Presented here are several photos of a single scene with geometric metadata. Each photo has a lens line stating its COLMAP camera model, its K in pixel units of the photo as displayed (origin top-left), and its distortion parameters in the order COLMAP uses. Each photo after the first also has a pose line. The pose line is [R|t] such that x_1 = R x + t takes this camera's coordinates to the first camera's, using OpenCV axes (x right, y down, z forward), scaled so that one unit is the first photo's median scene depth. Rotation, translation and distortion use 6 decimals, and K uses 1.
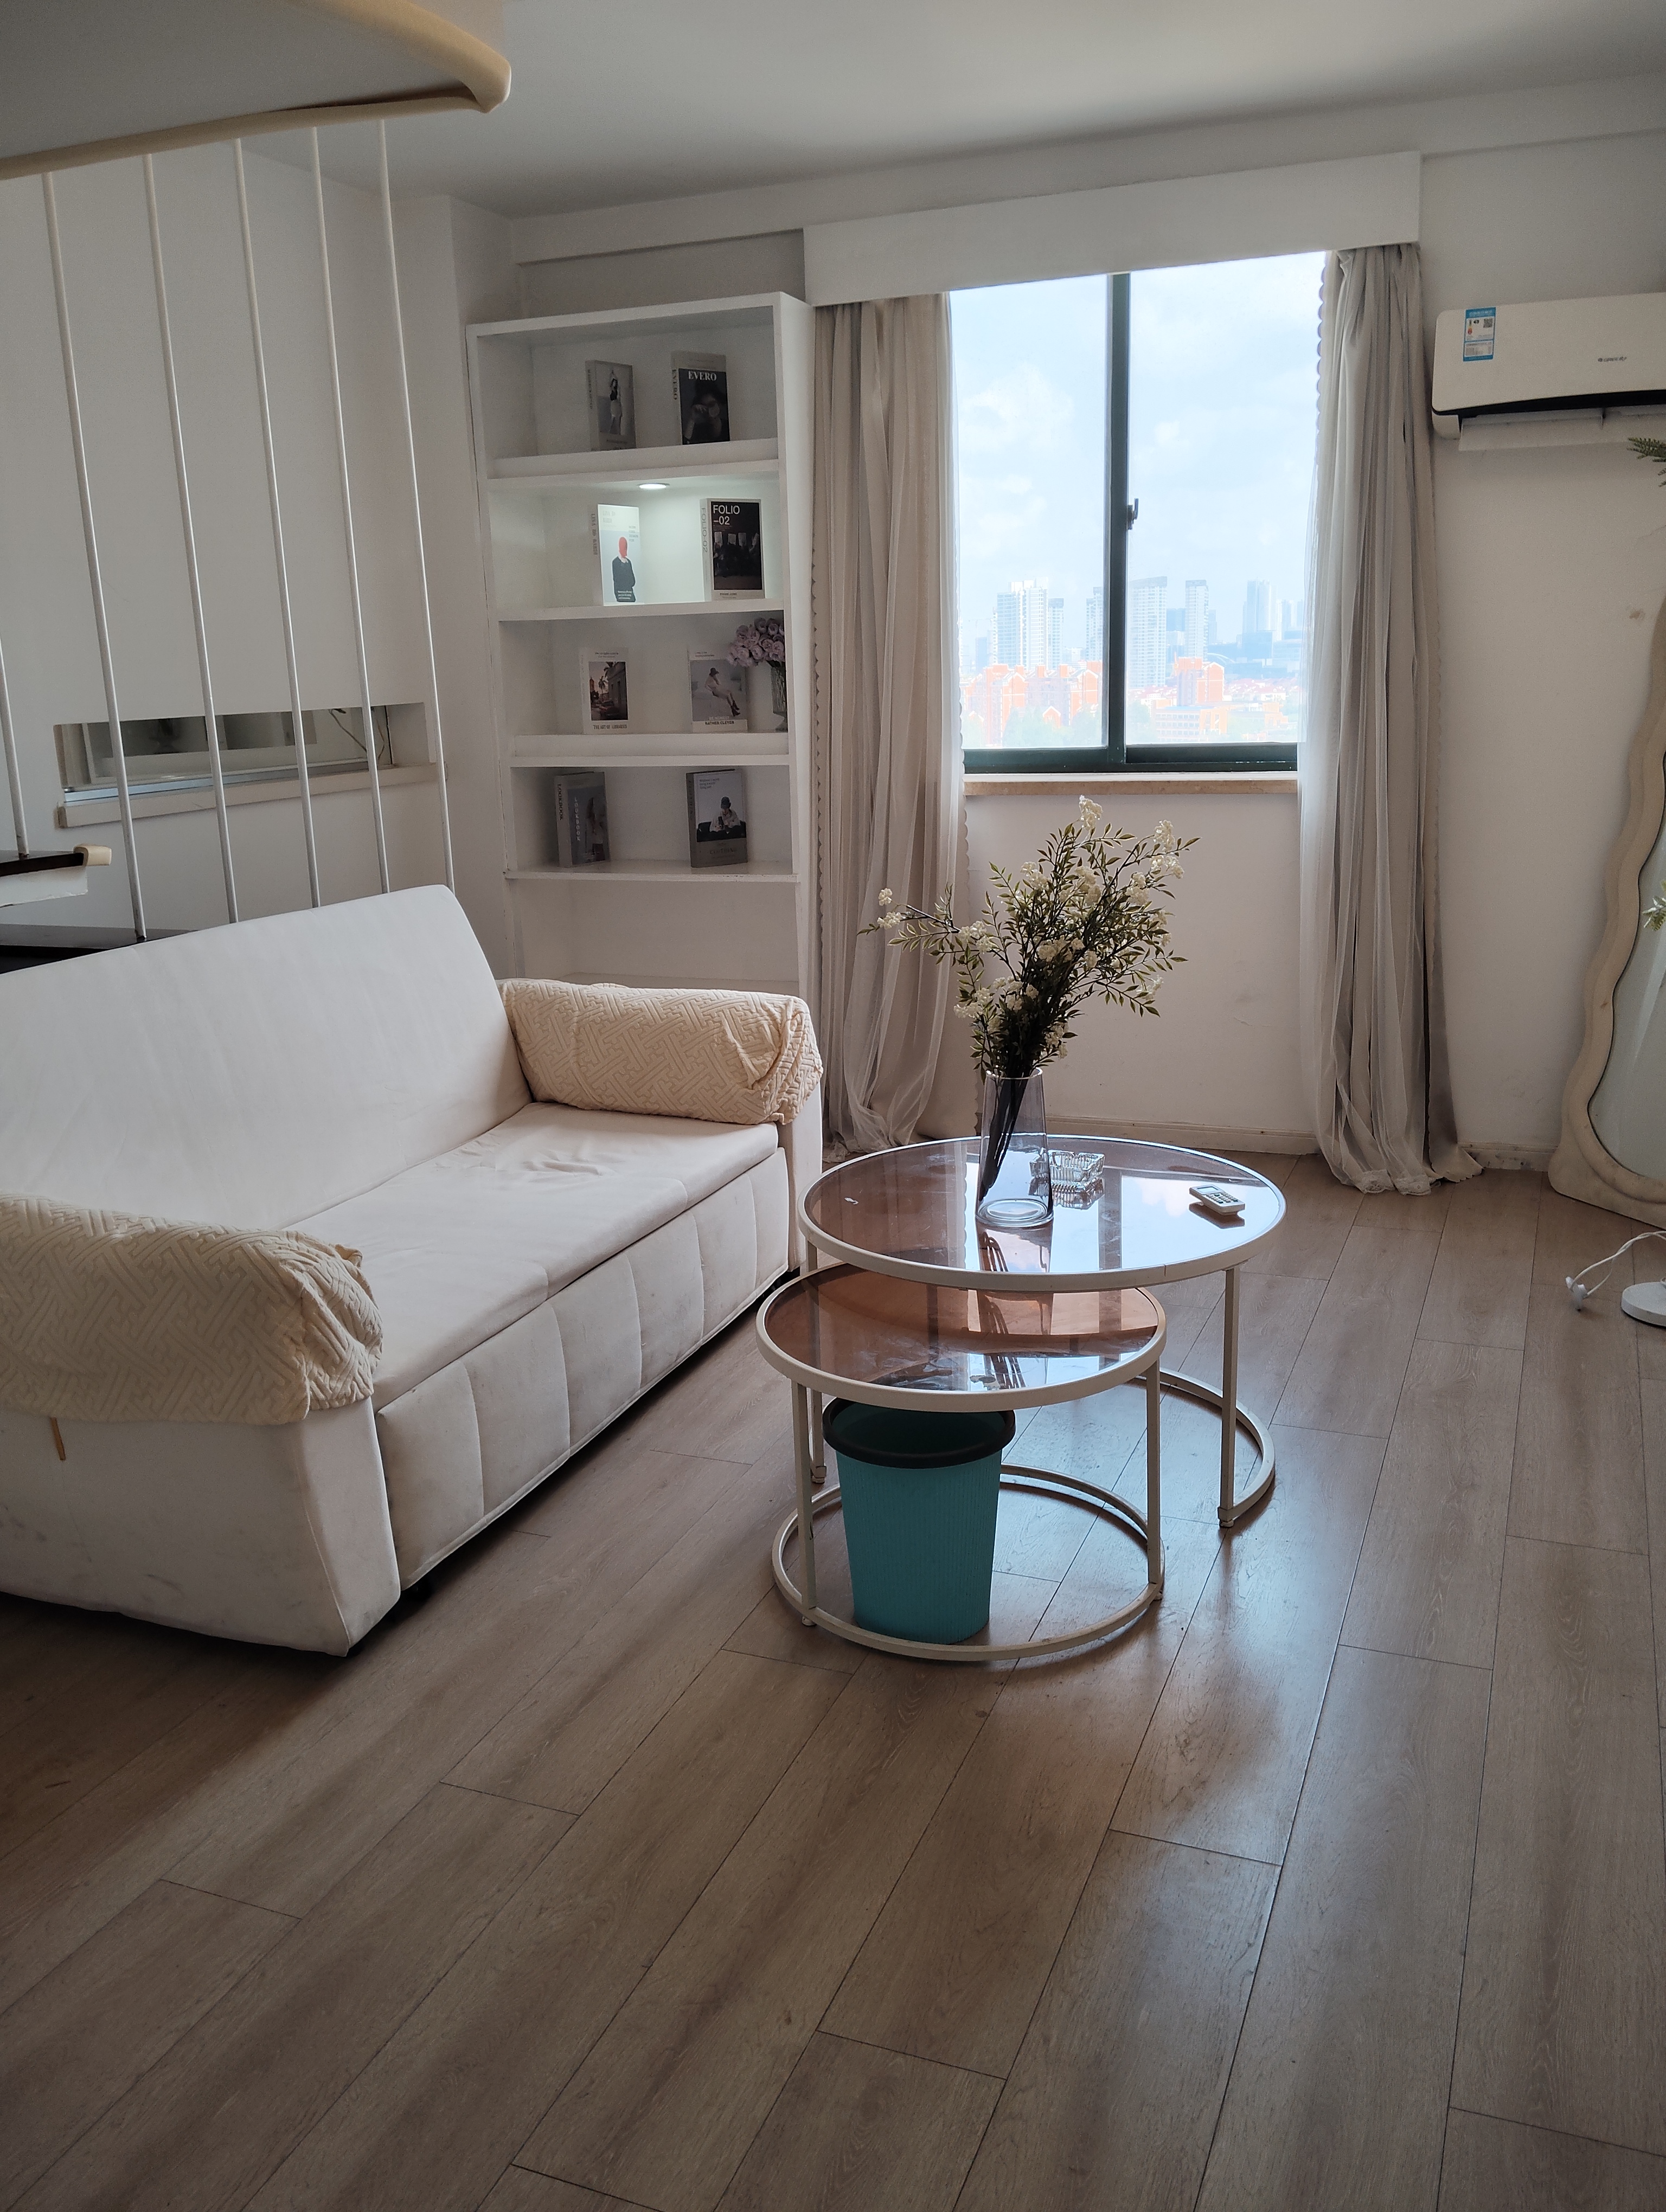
lens RADIAL K [[1840.7, 0, 835.4], [0, 1840.7, 1117.1], [0, 0, 1]] dist [0.093260, -0.178814]
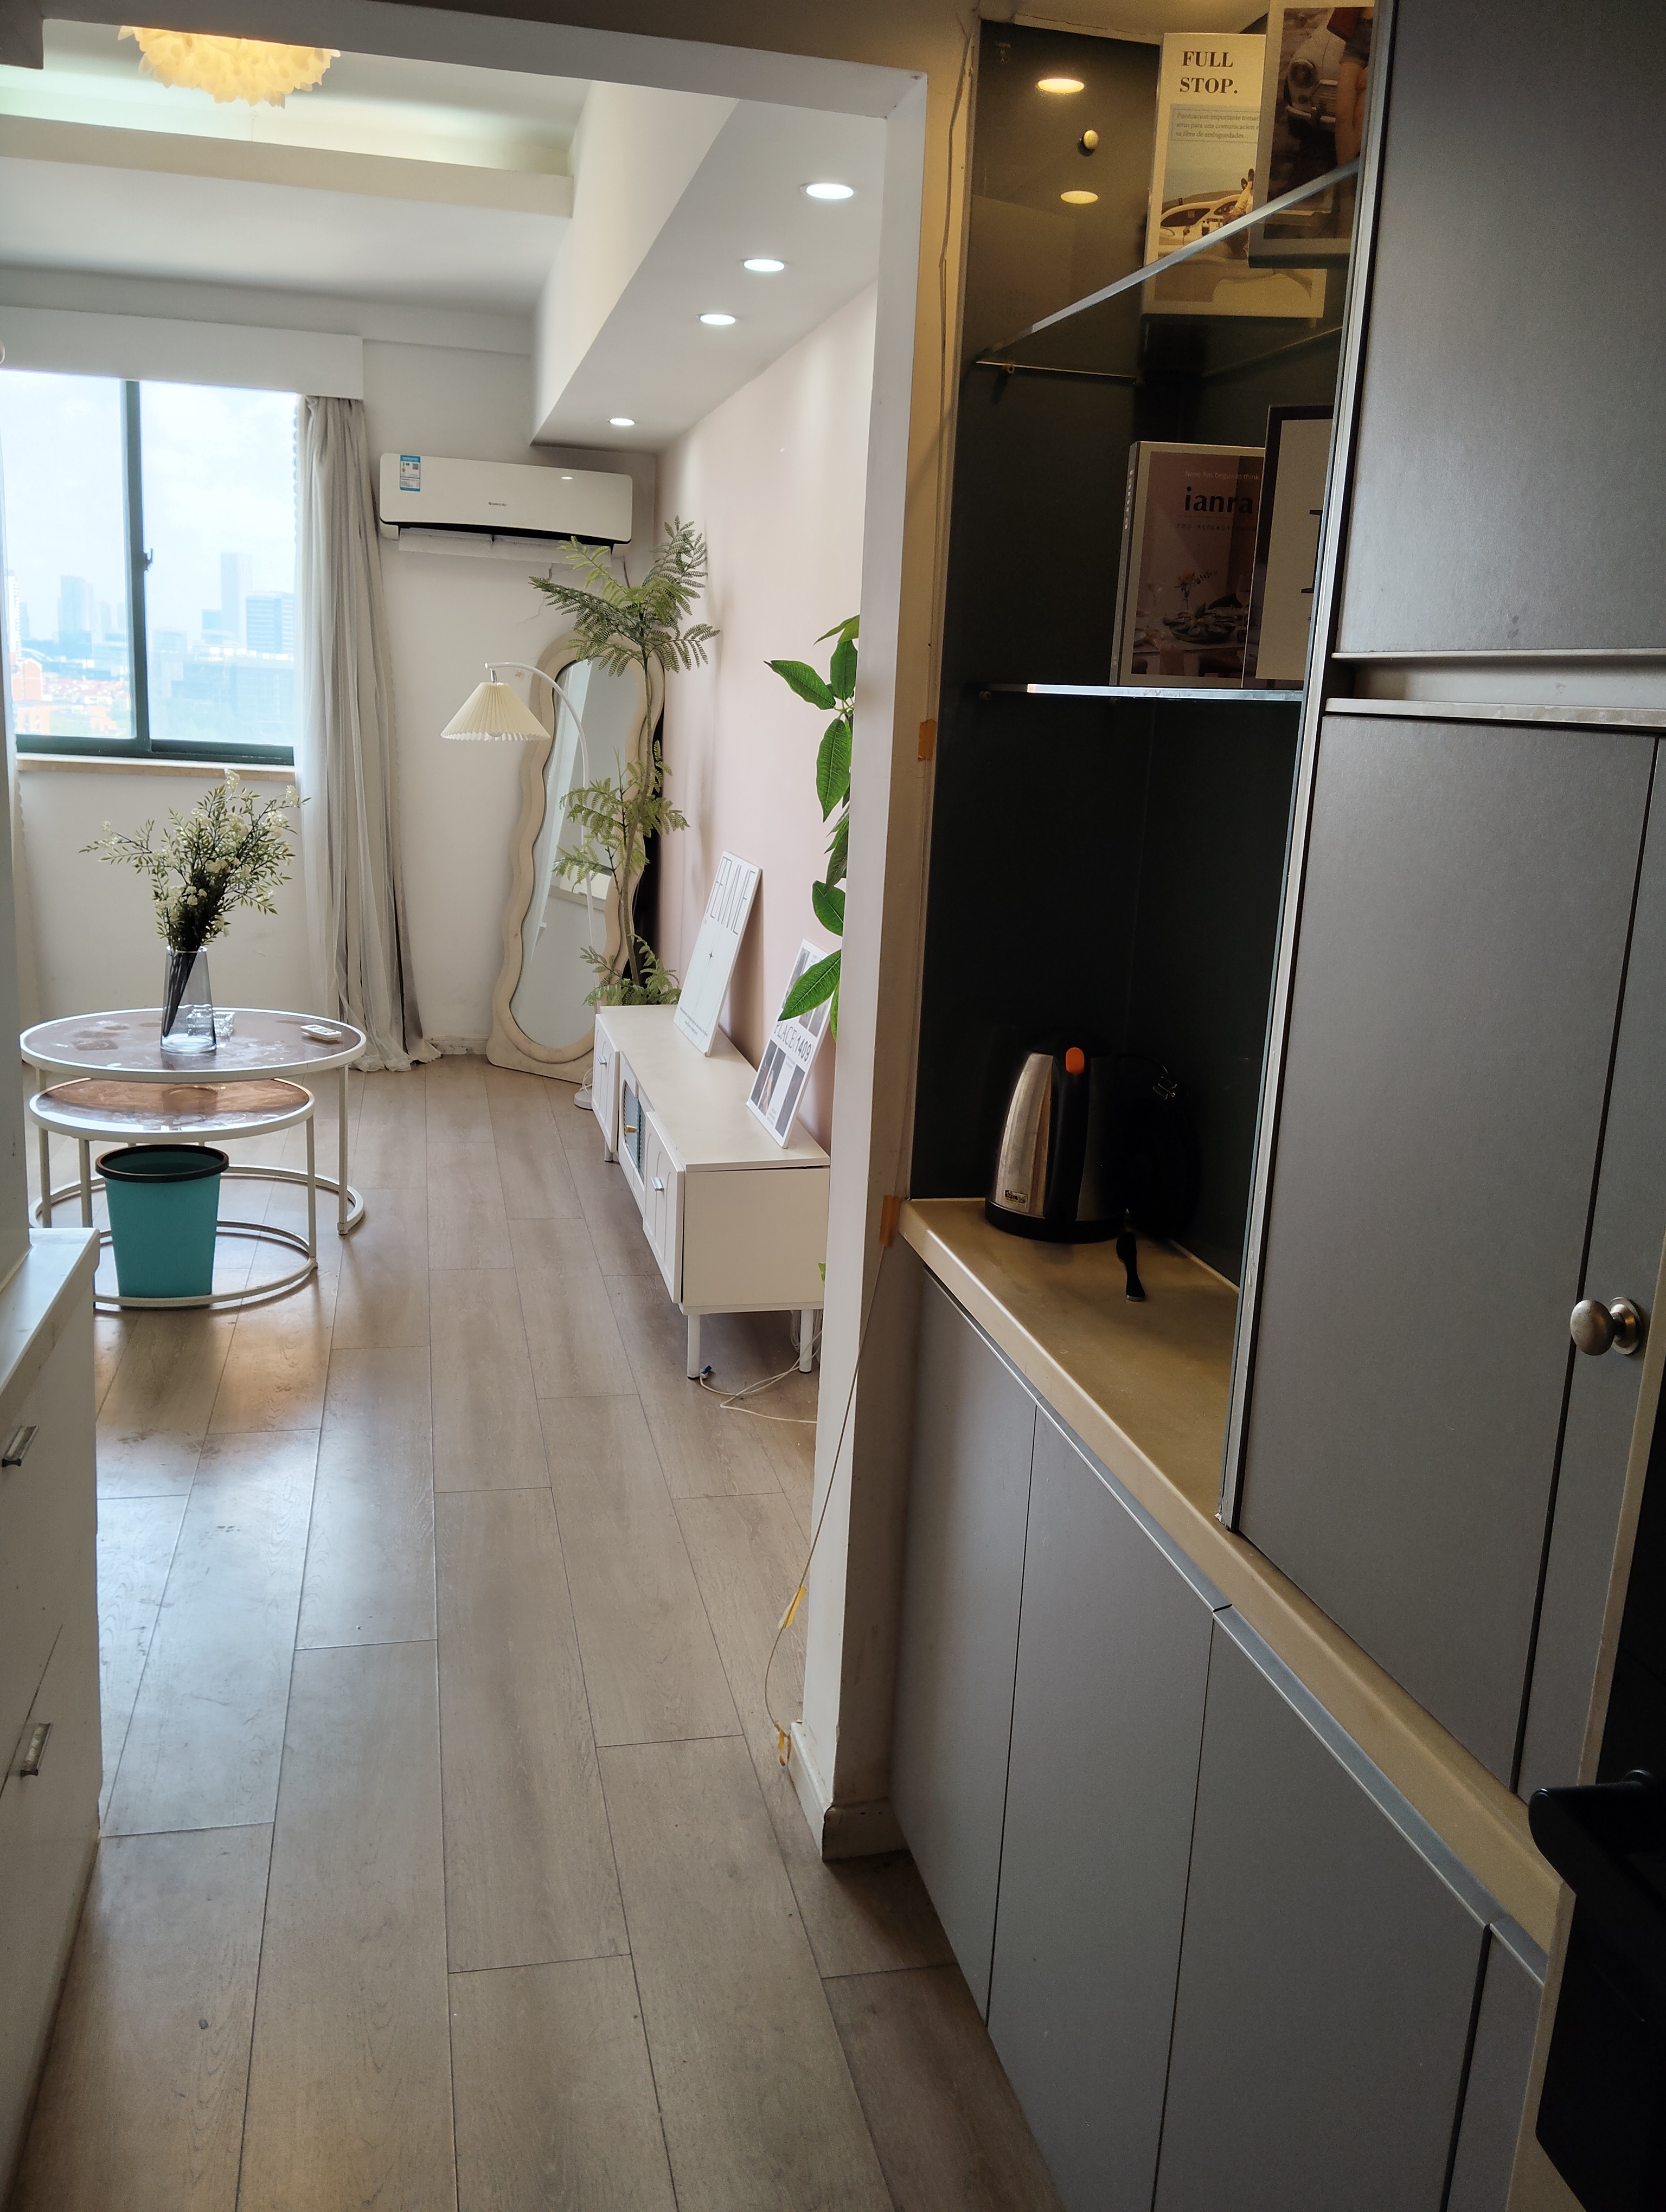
lens RADIAL K [[1840.7, 0, 835.4], [0, 1840.7, 1117.1], [0, 0, 1]] dist [0.093260, -0.178814]
pose [[0.825142, -0.053923, 0.562347, -0.326587], [0.058334, 0.998246, 0.010126, 0.128324], [-0.561906, 0.024449, 0.826840, -0.550229]]
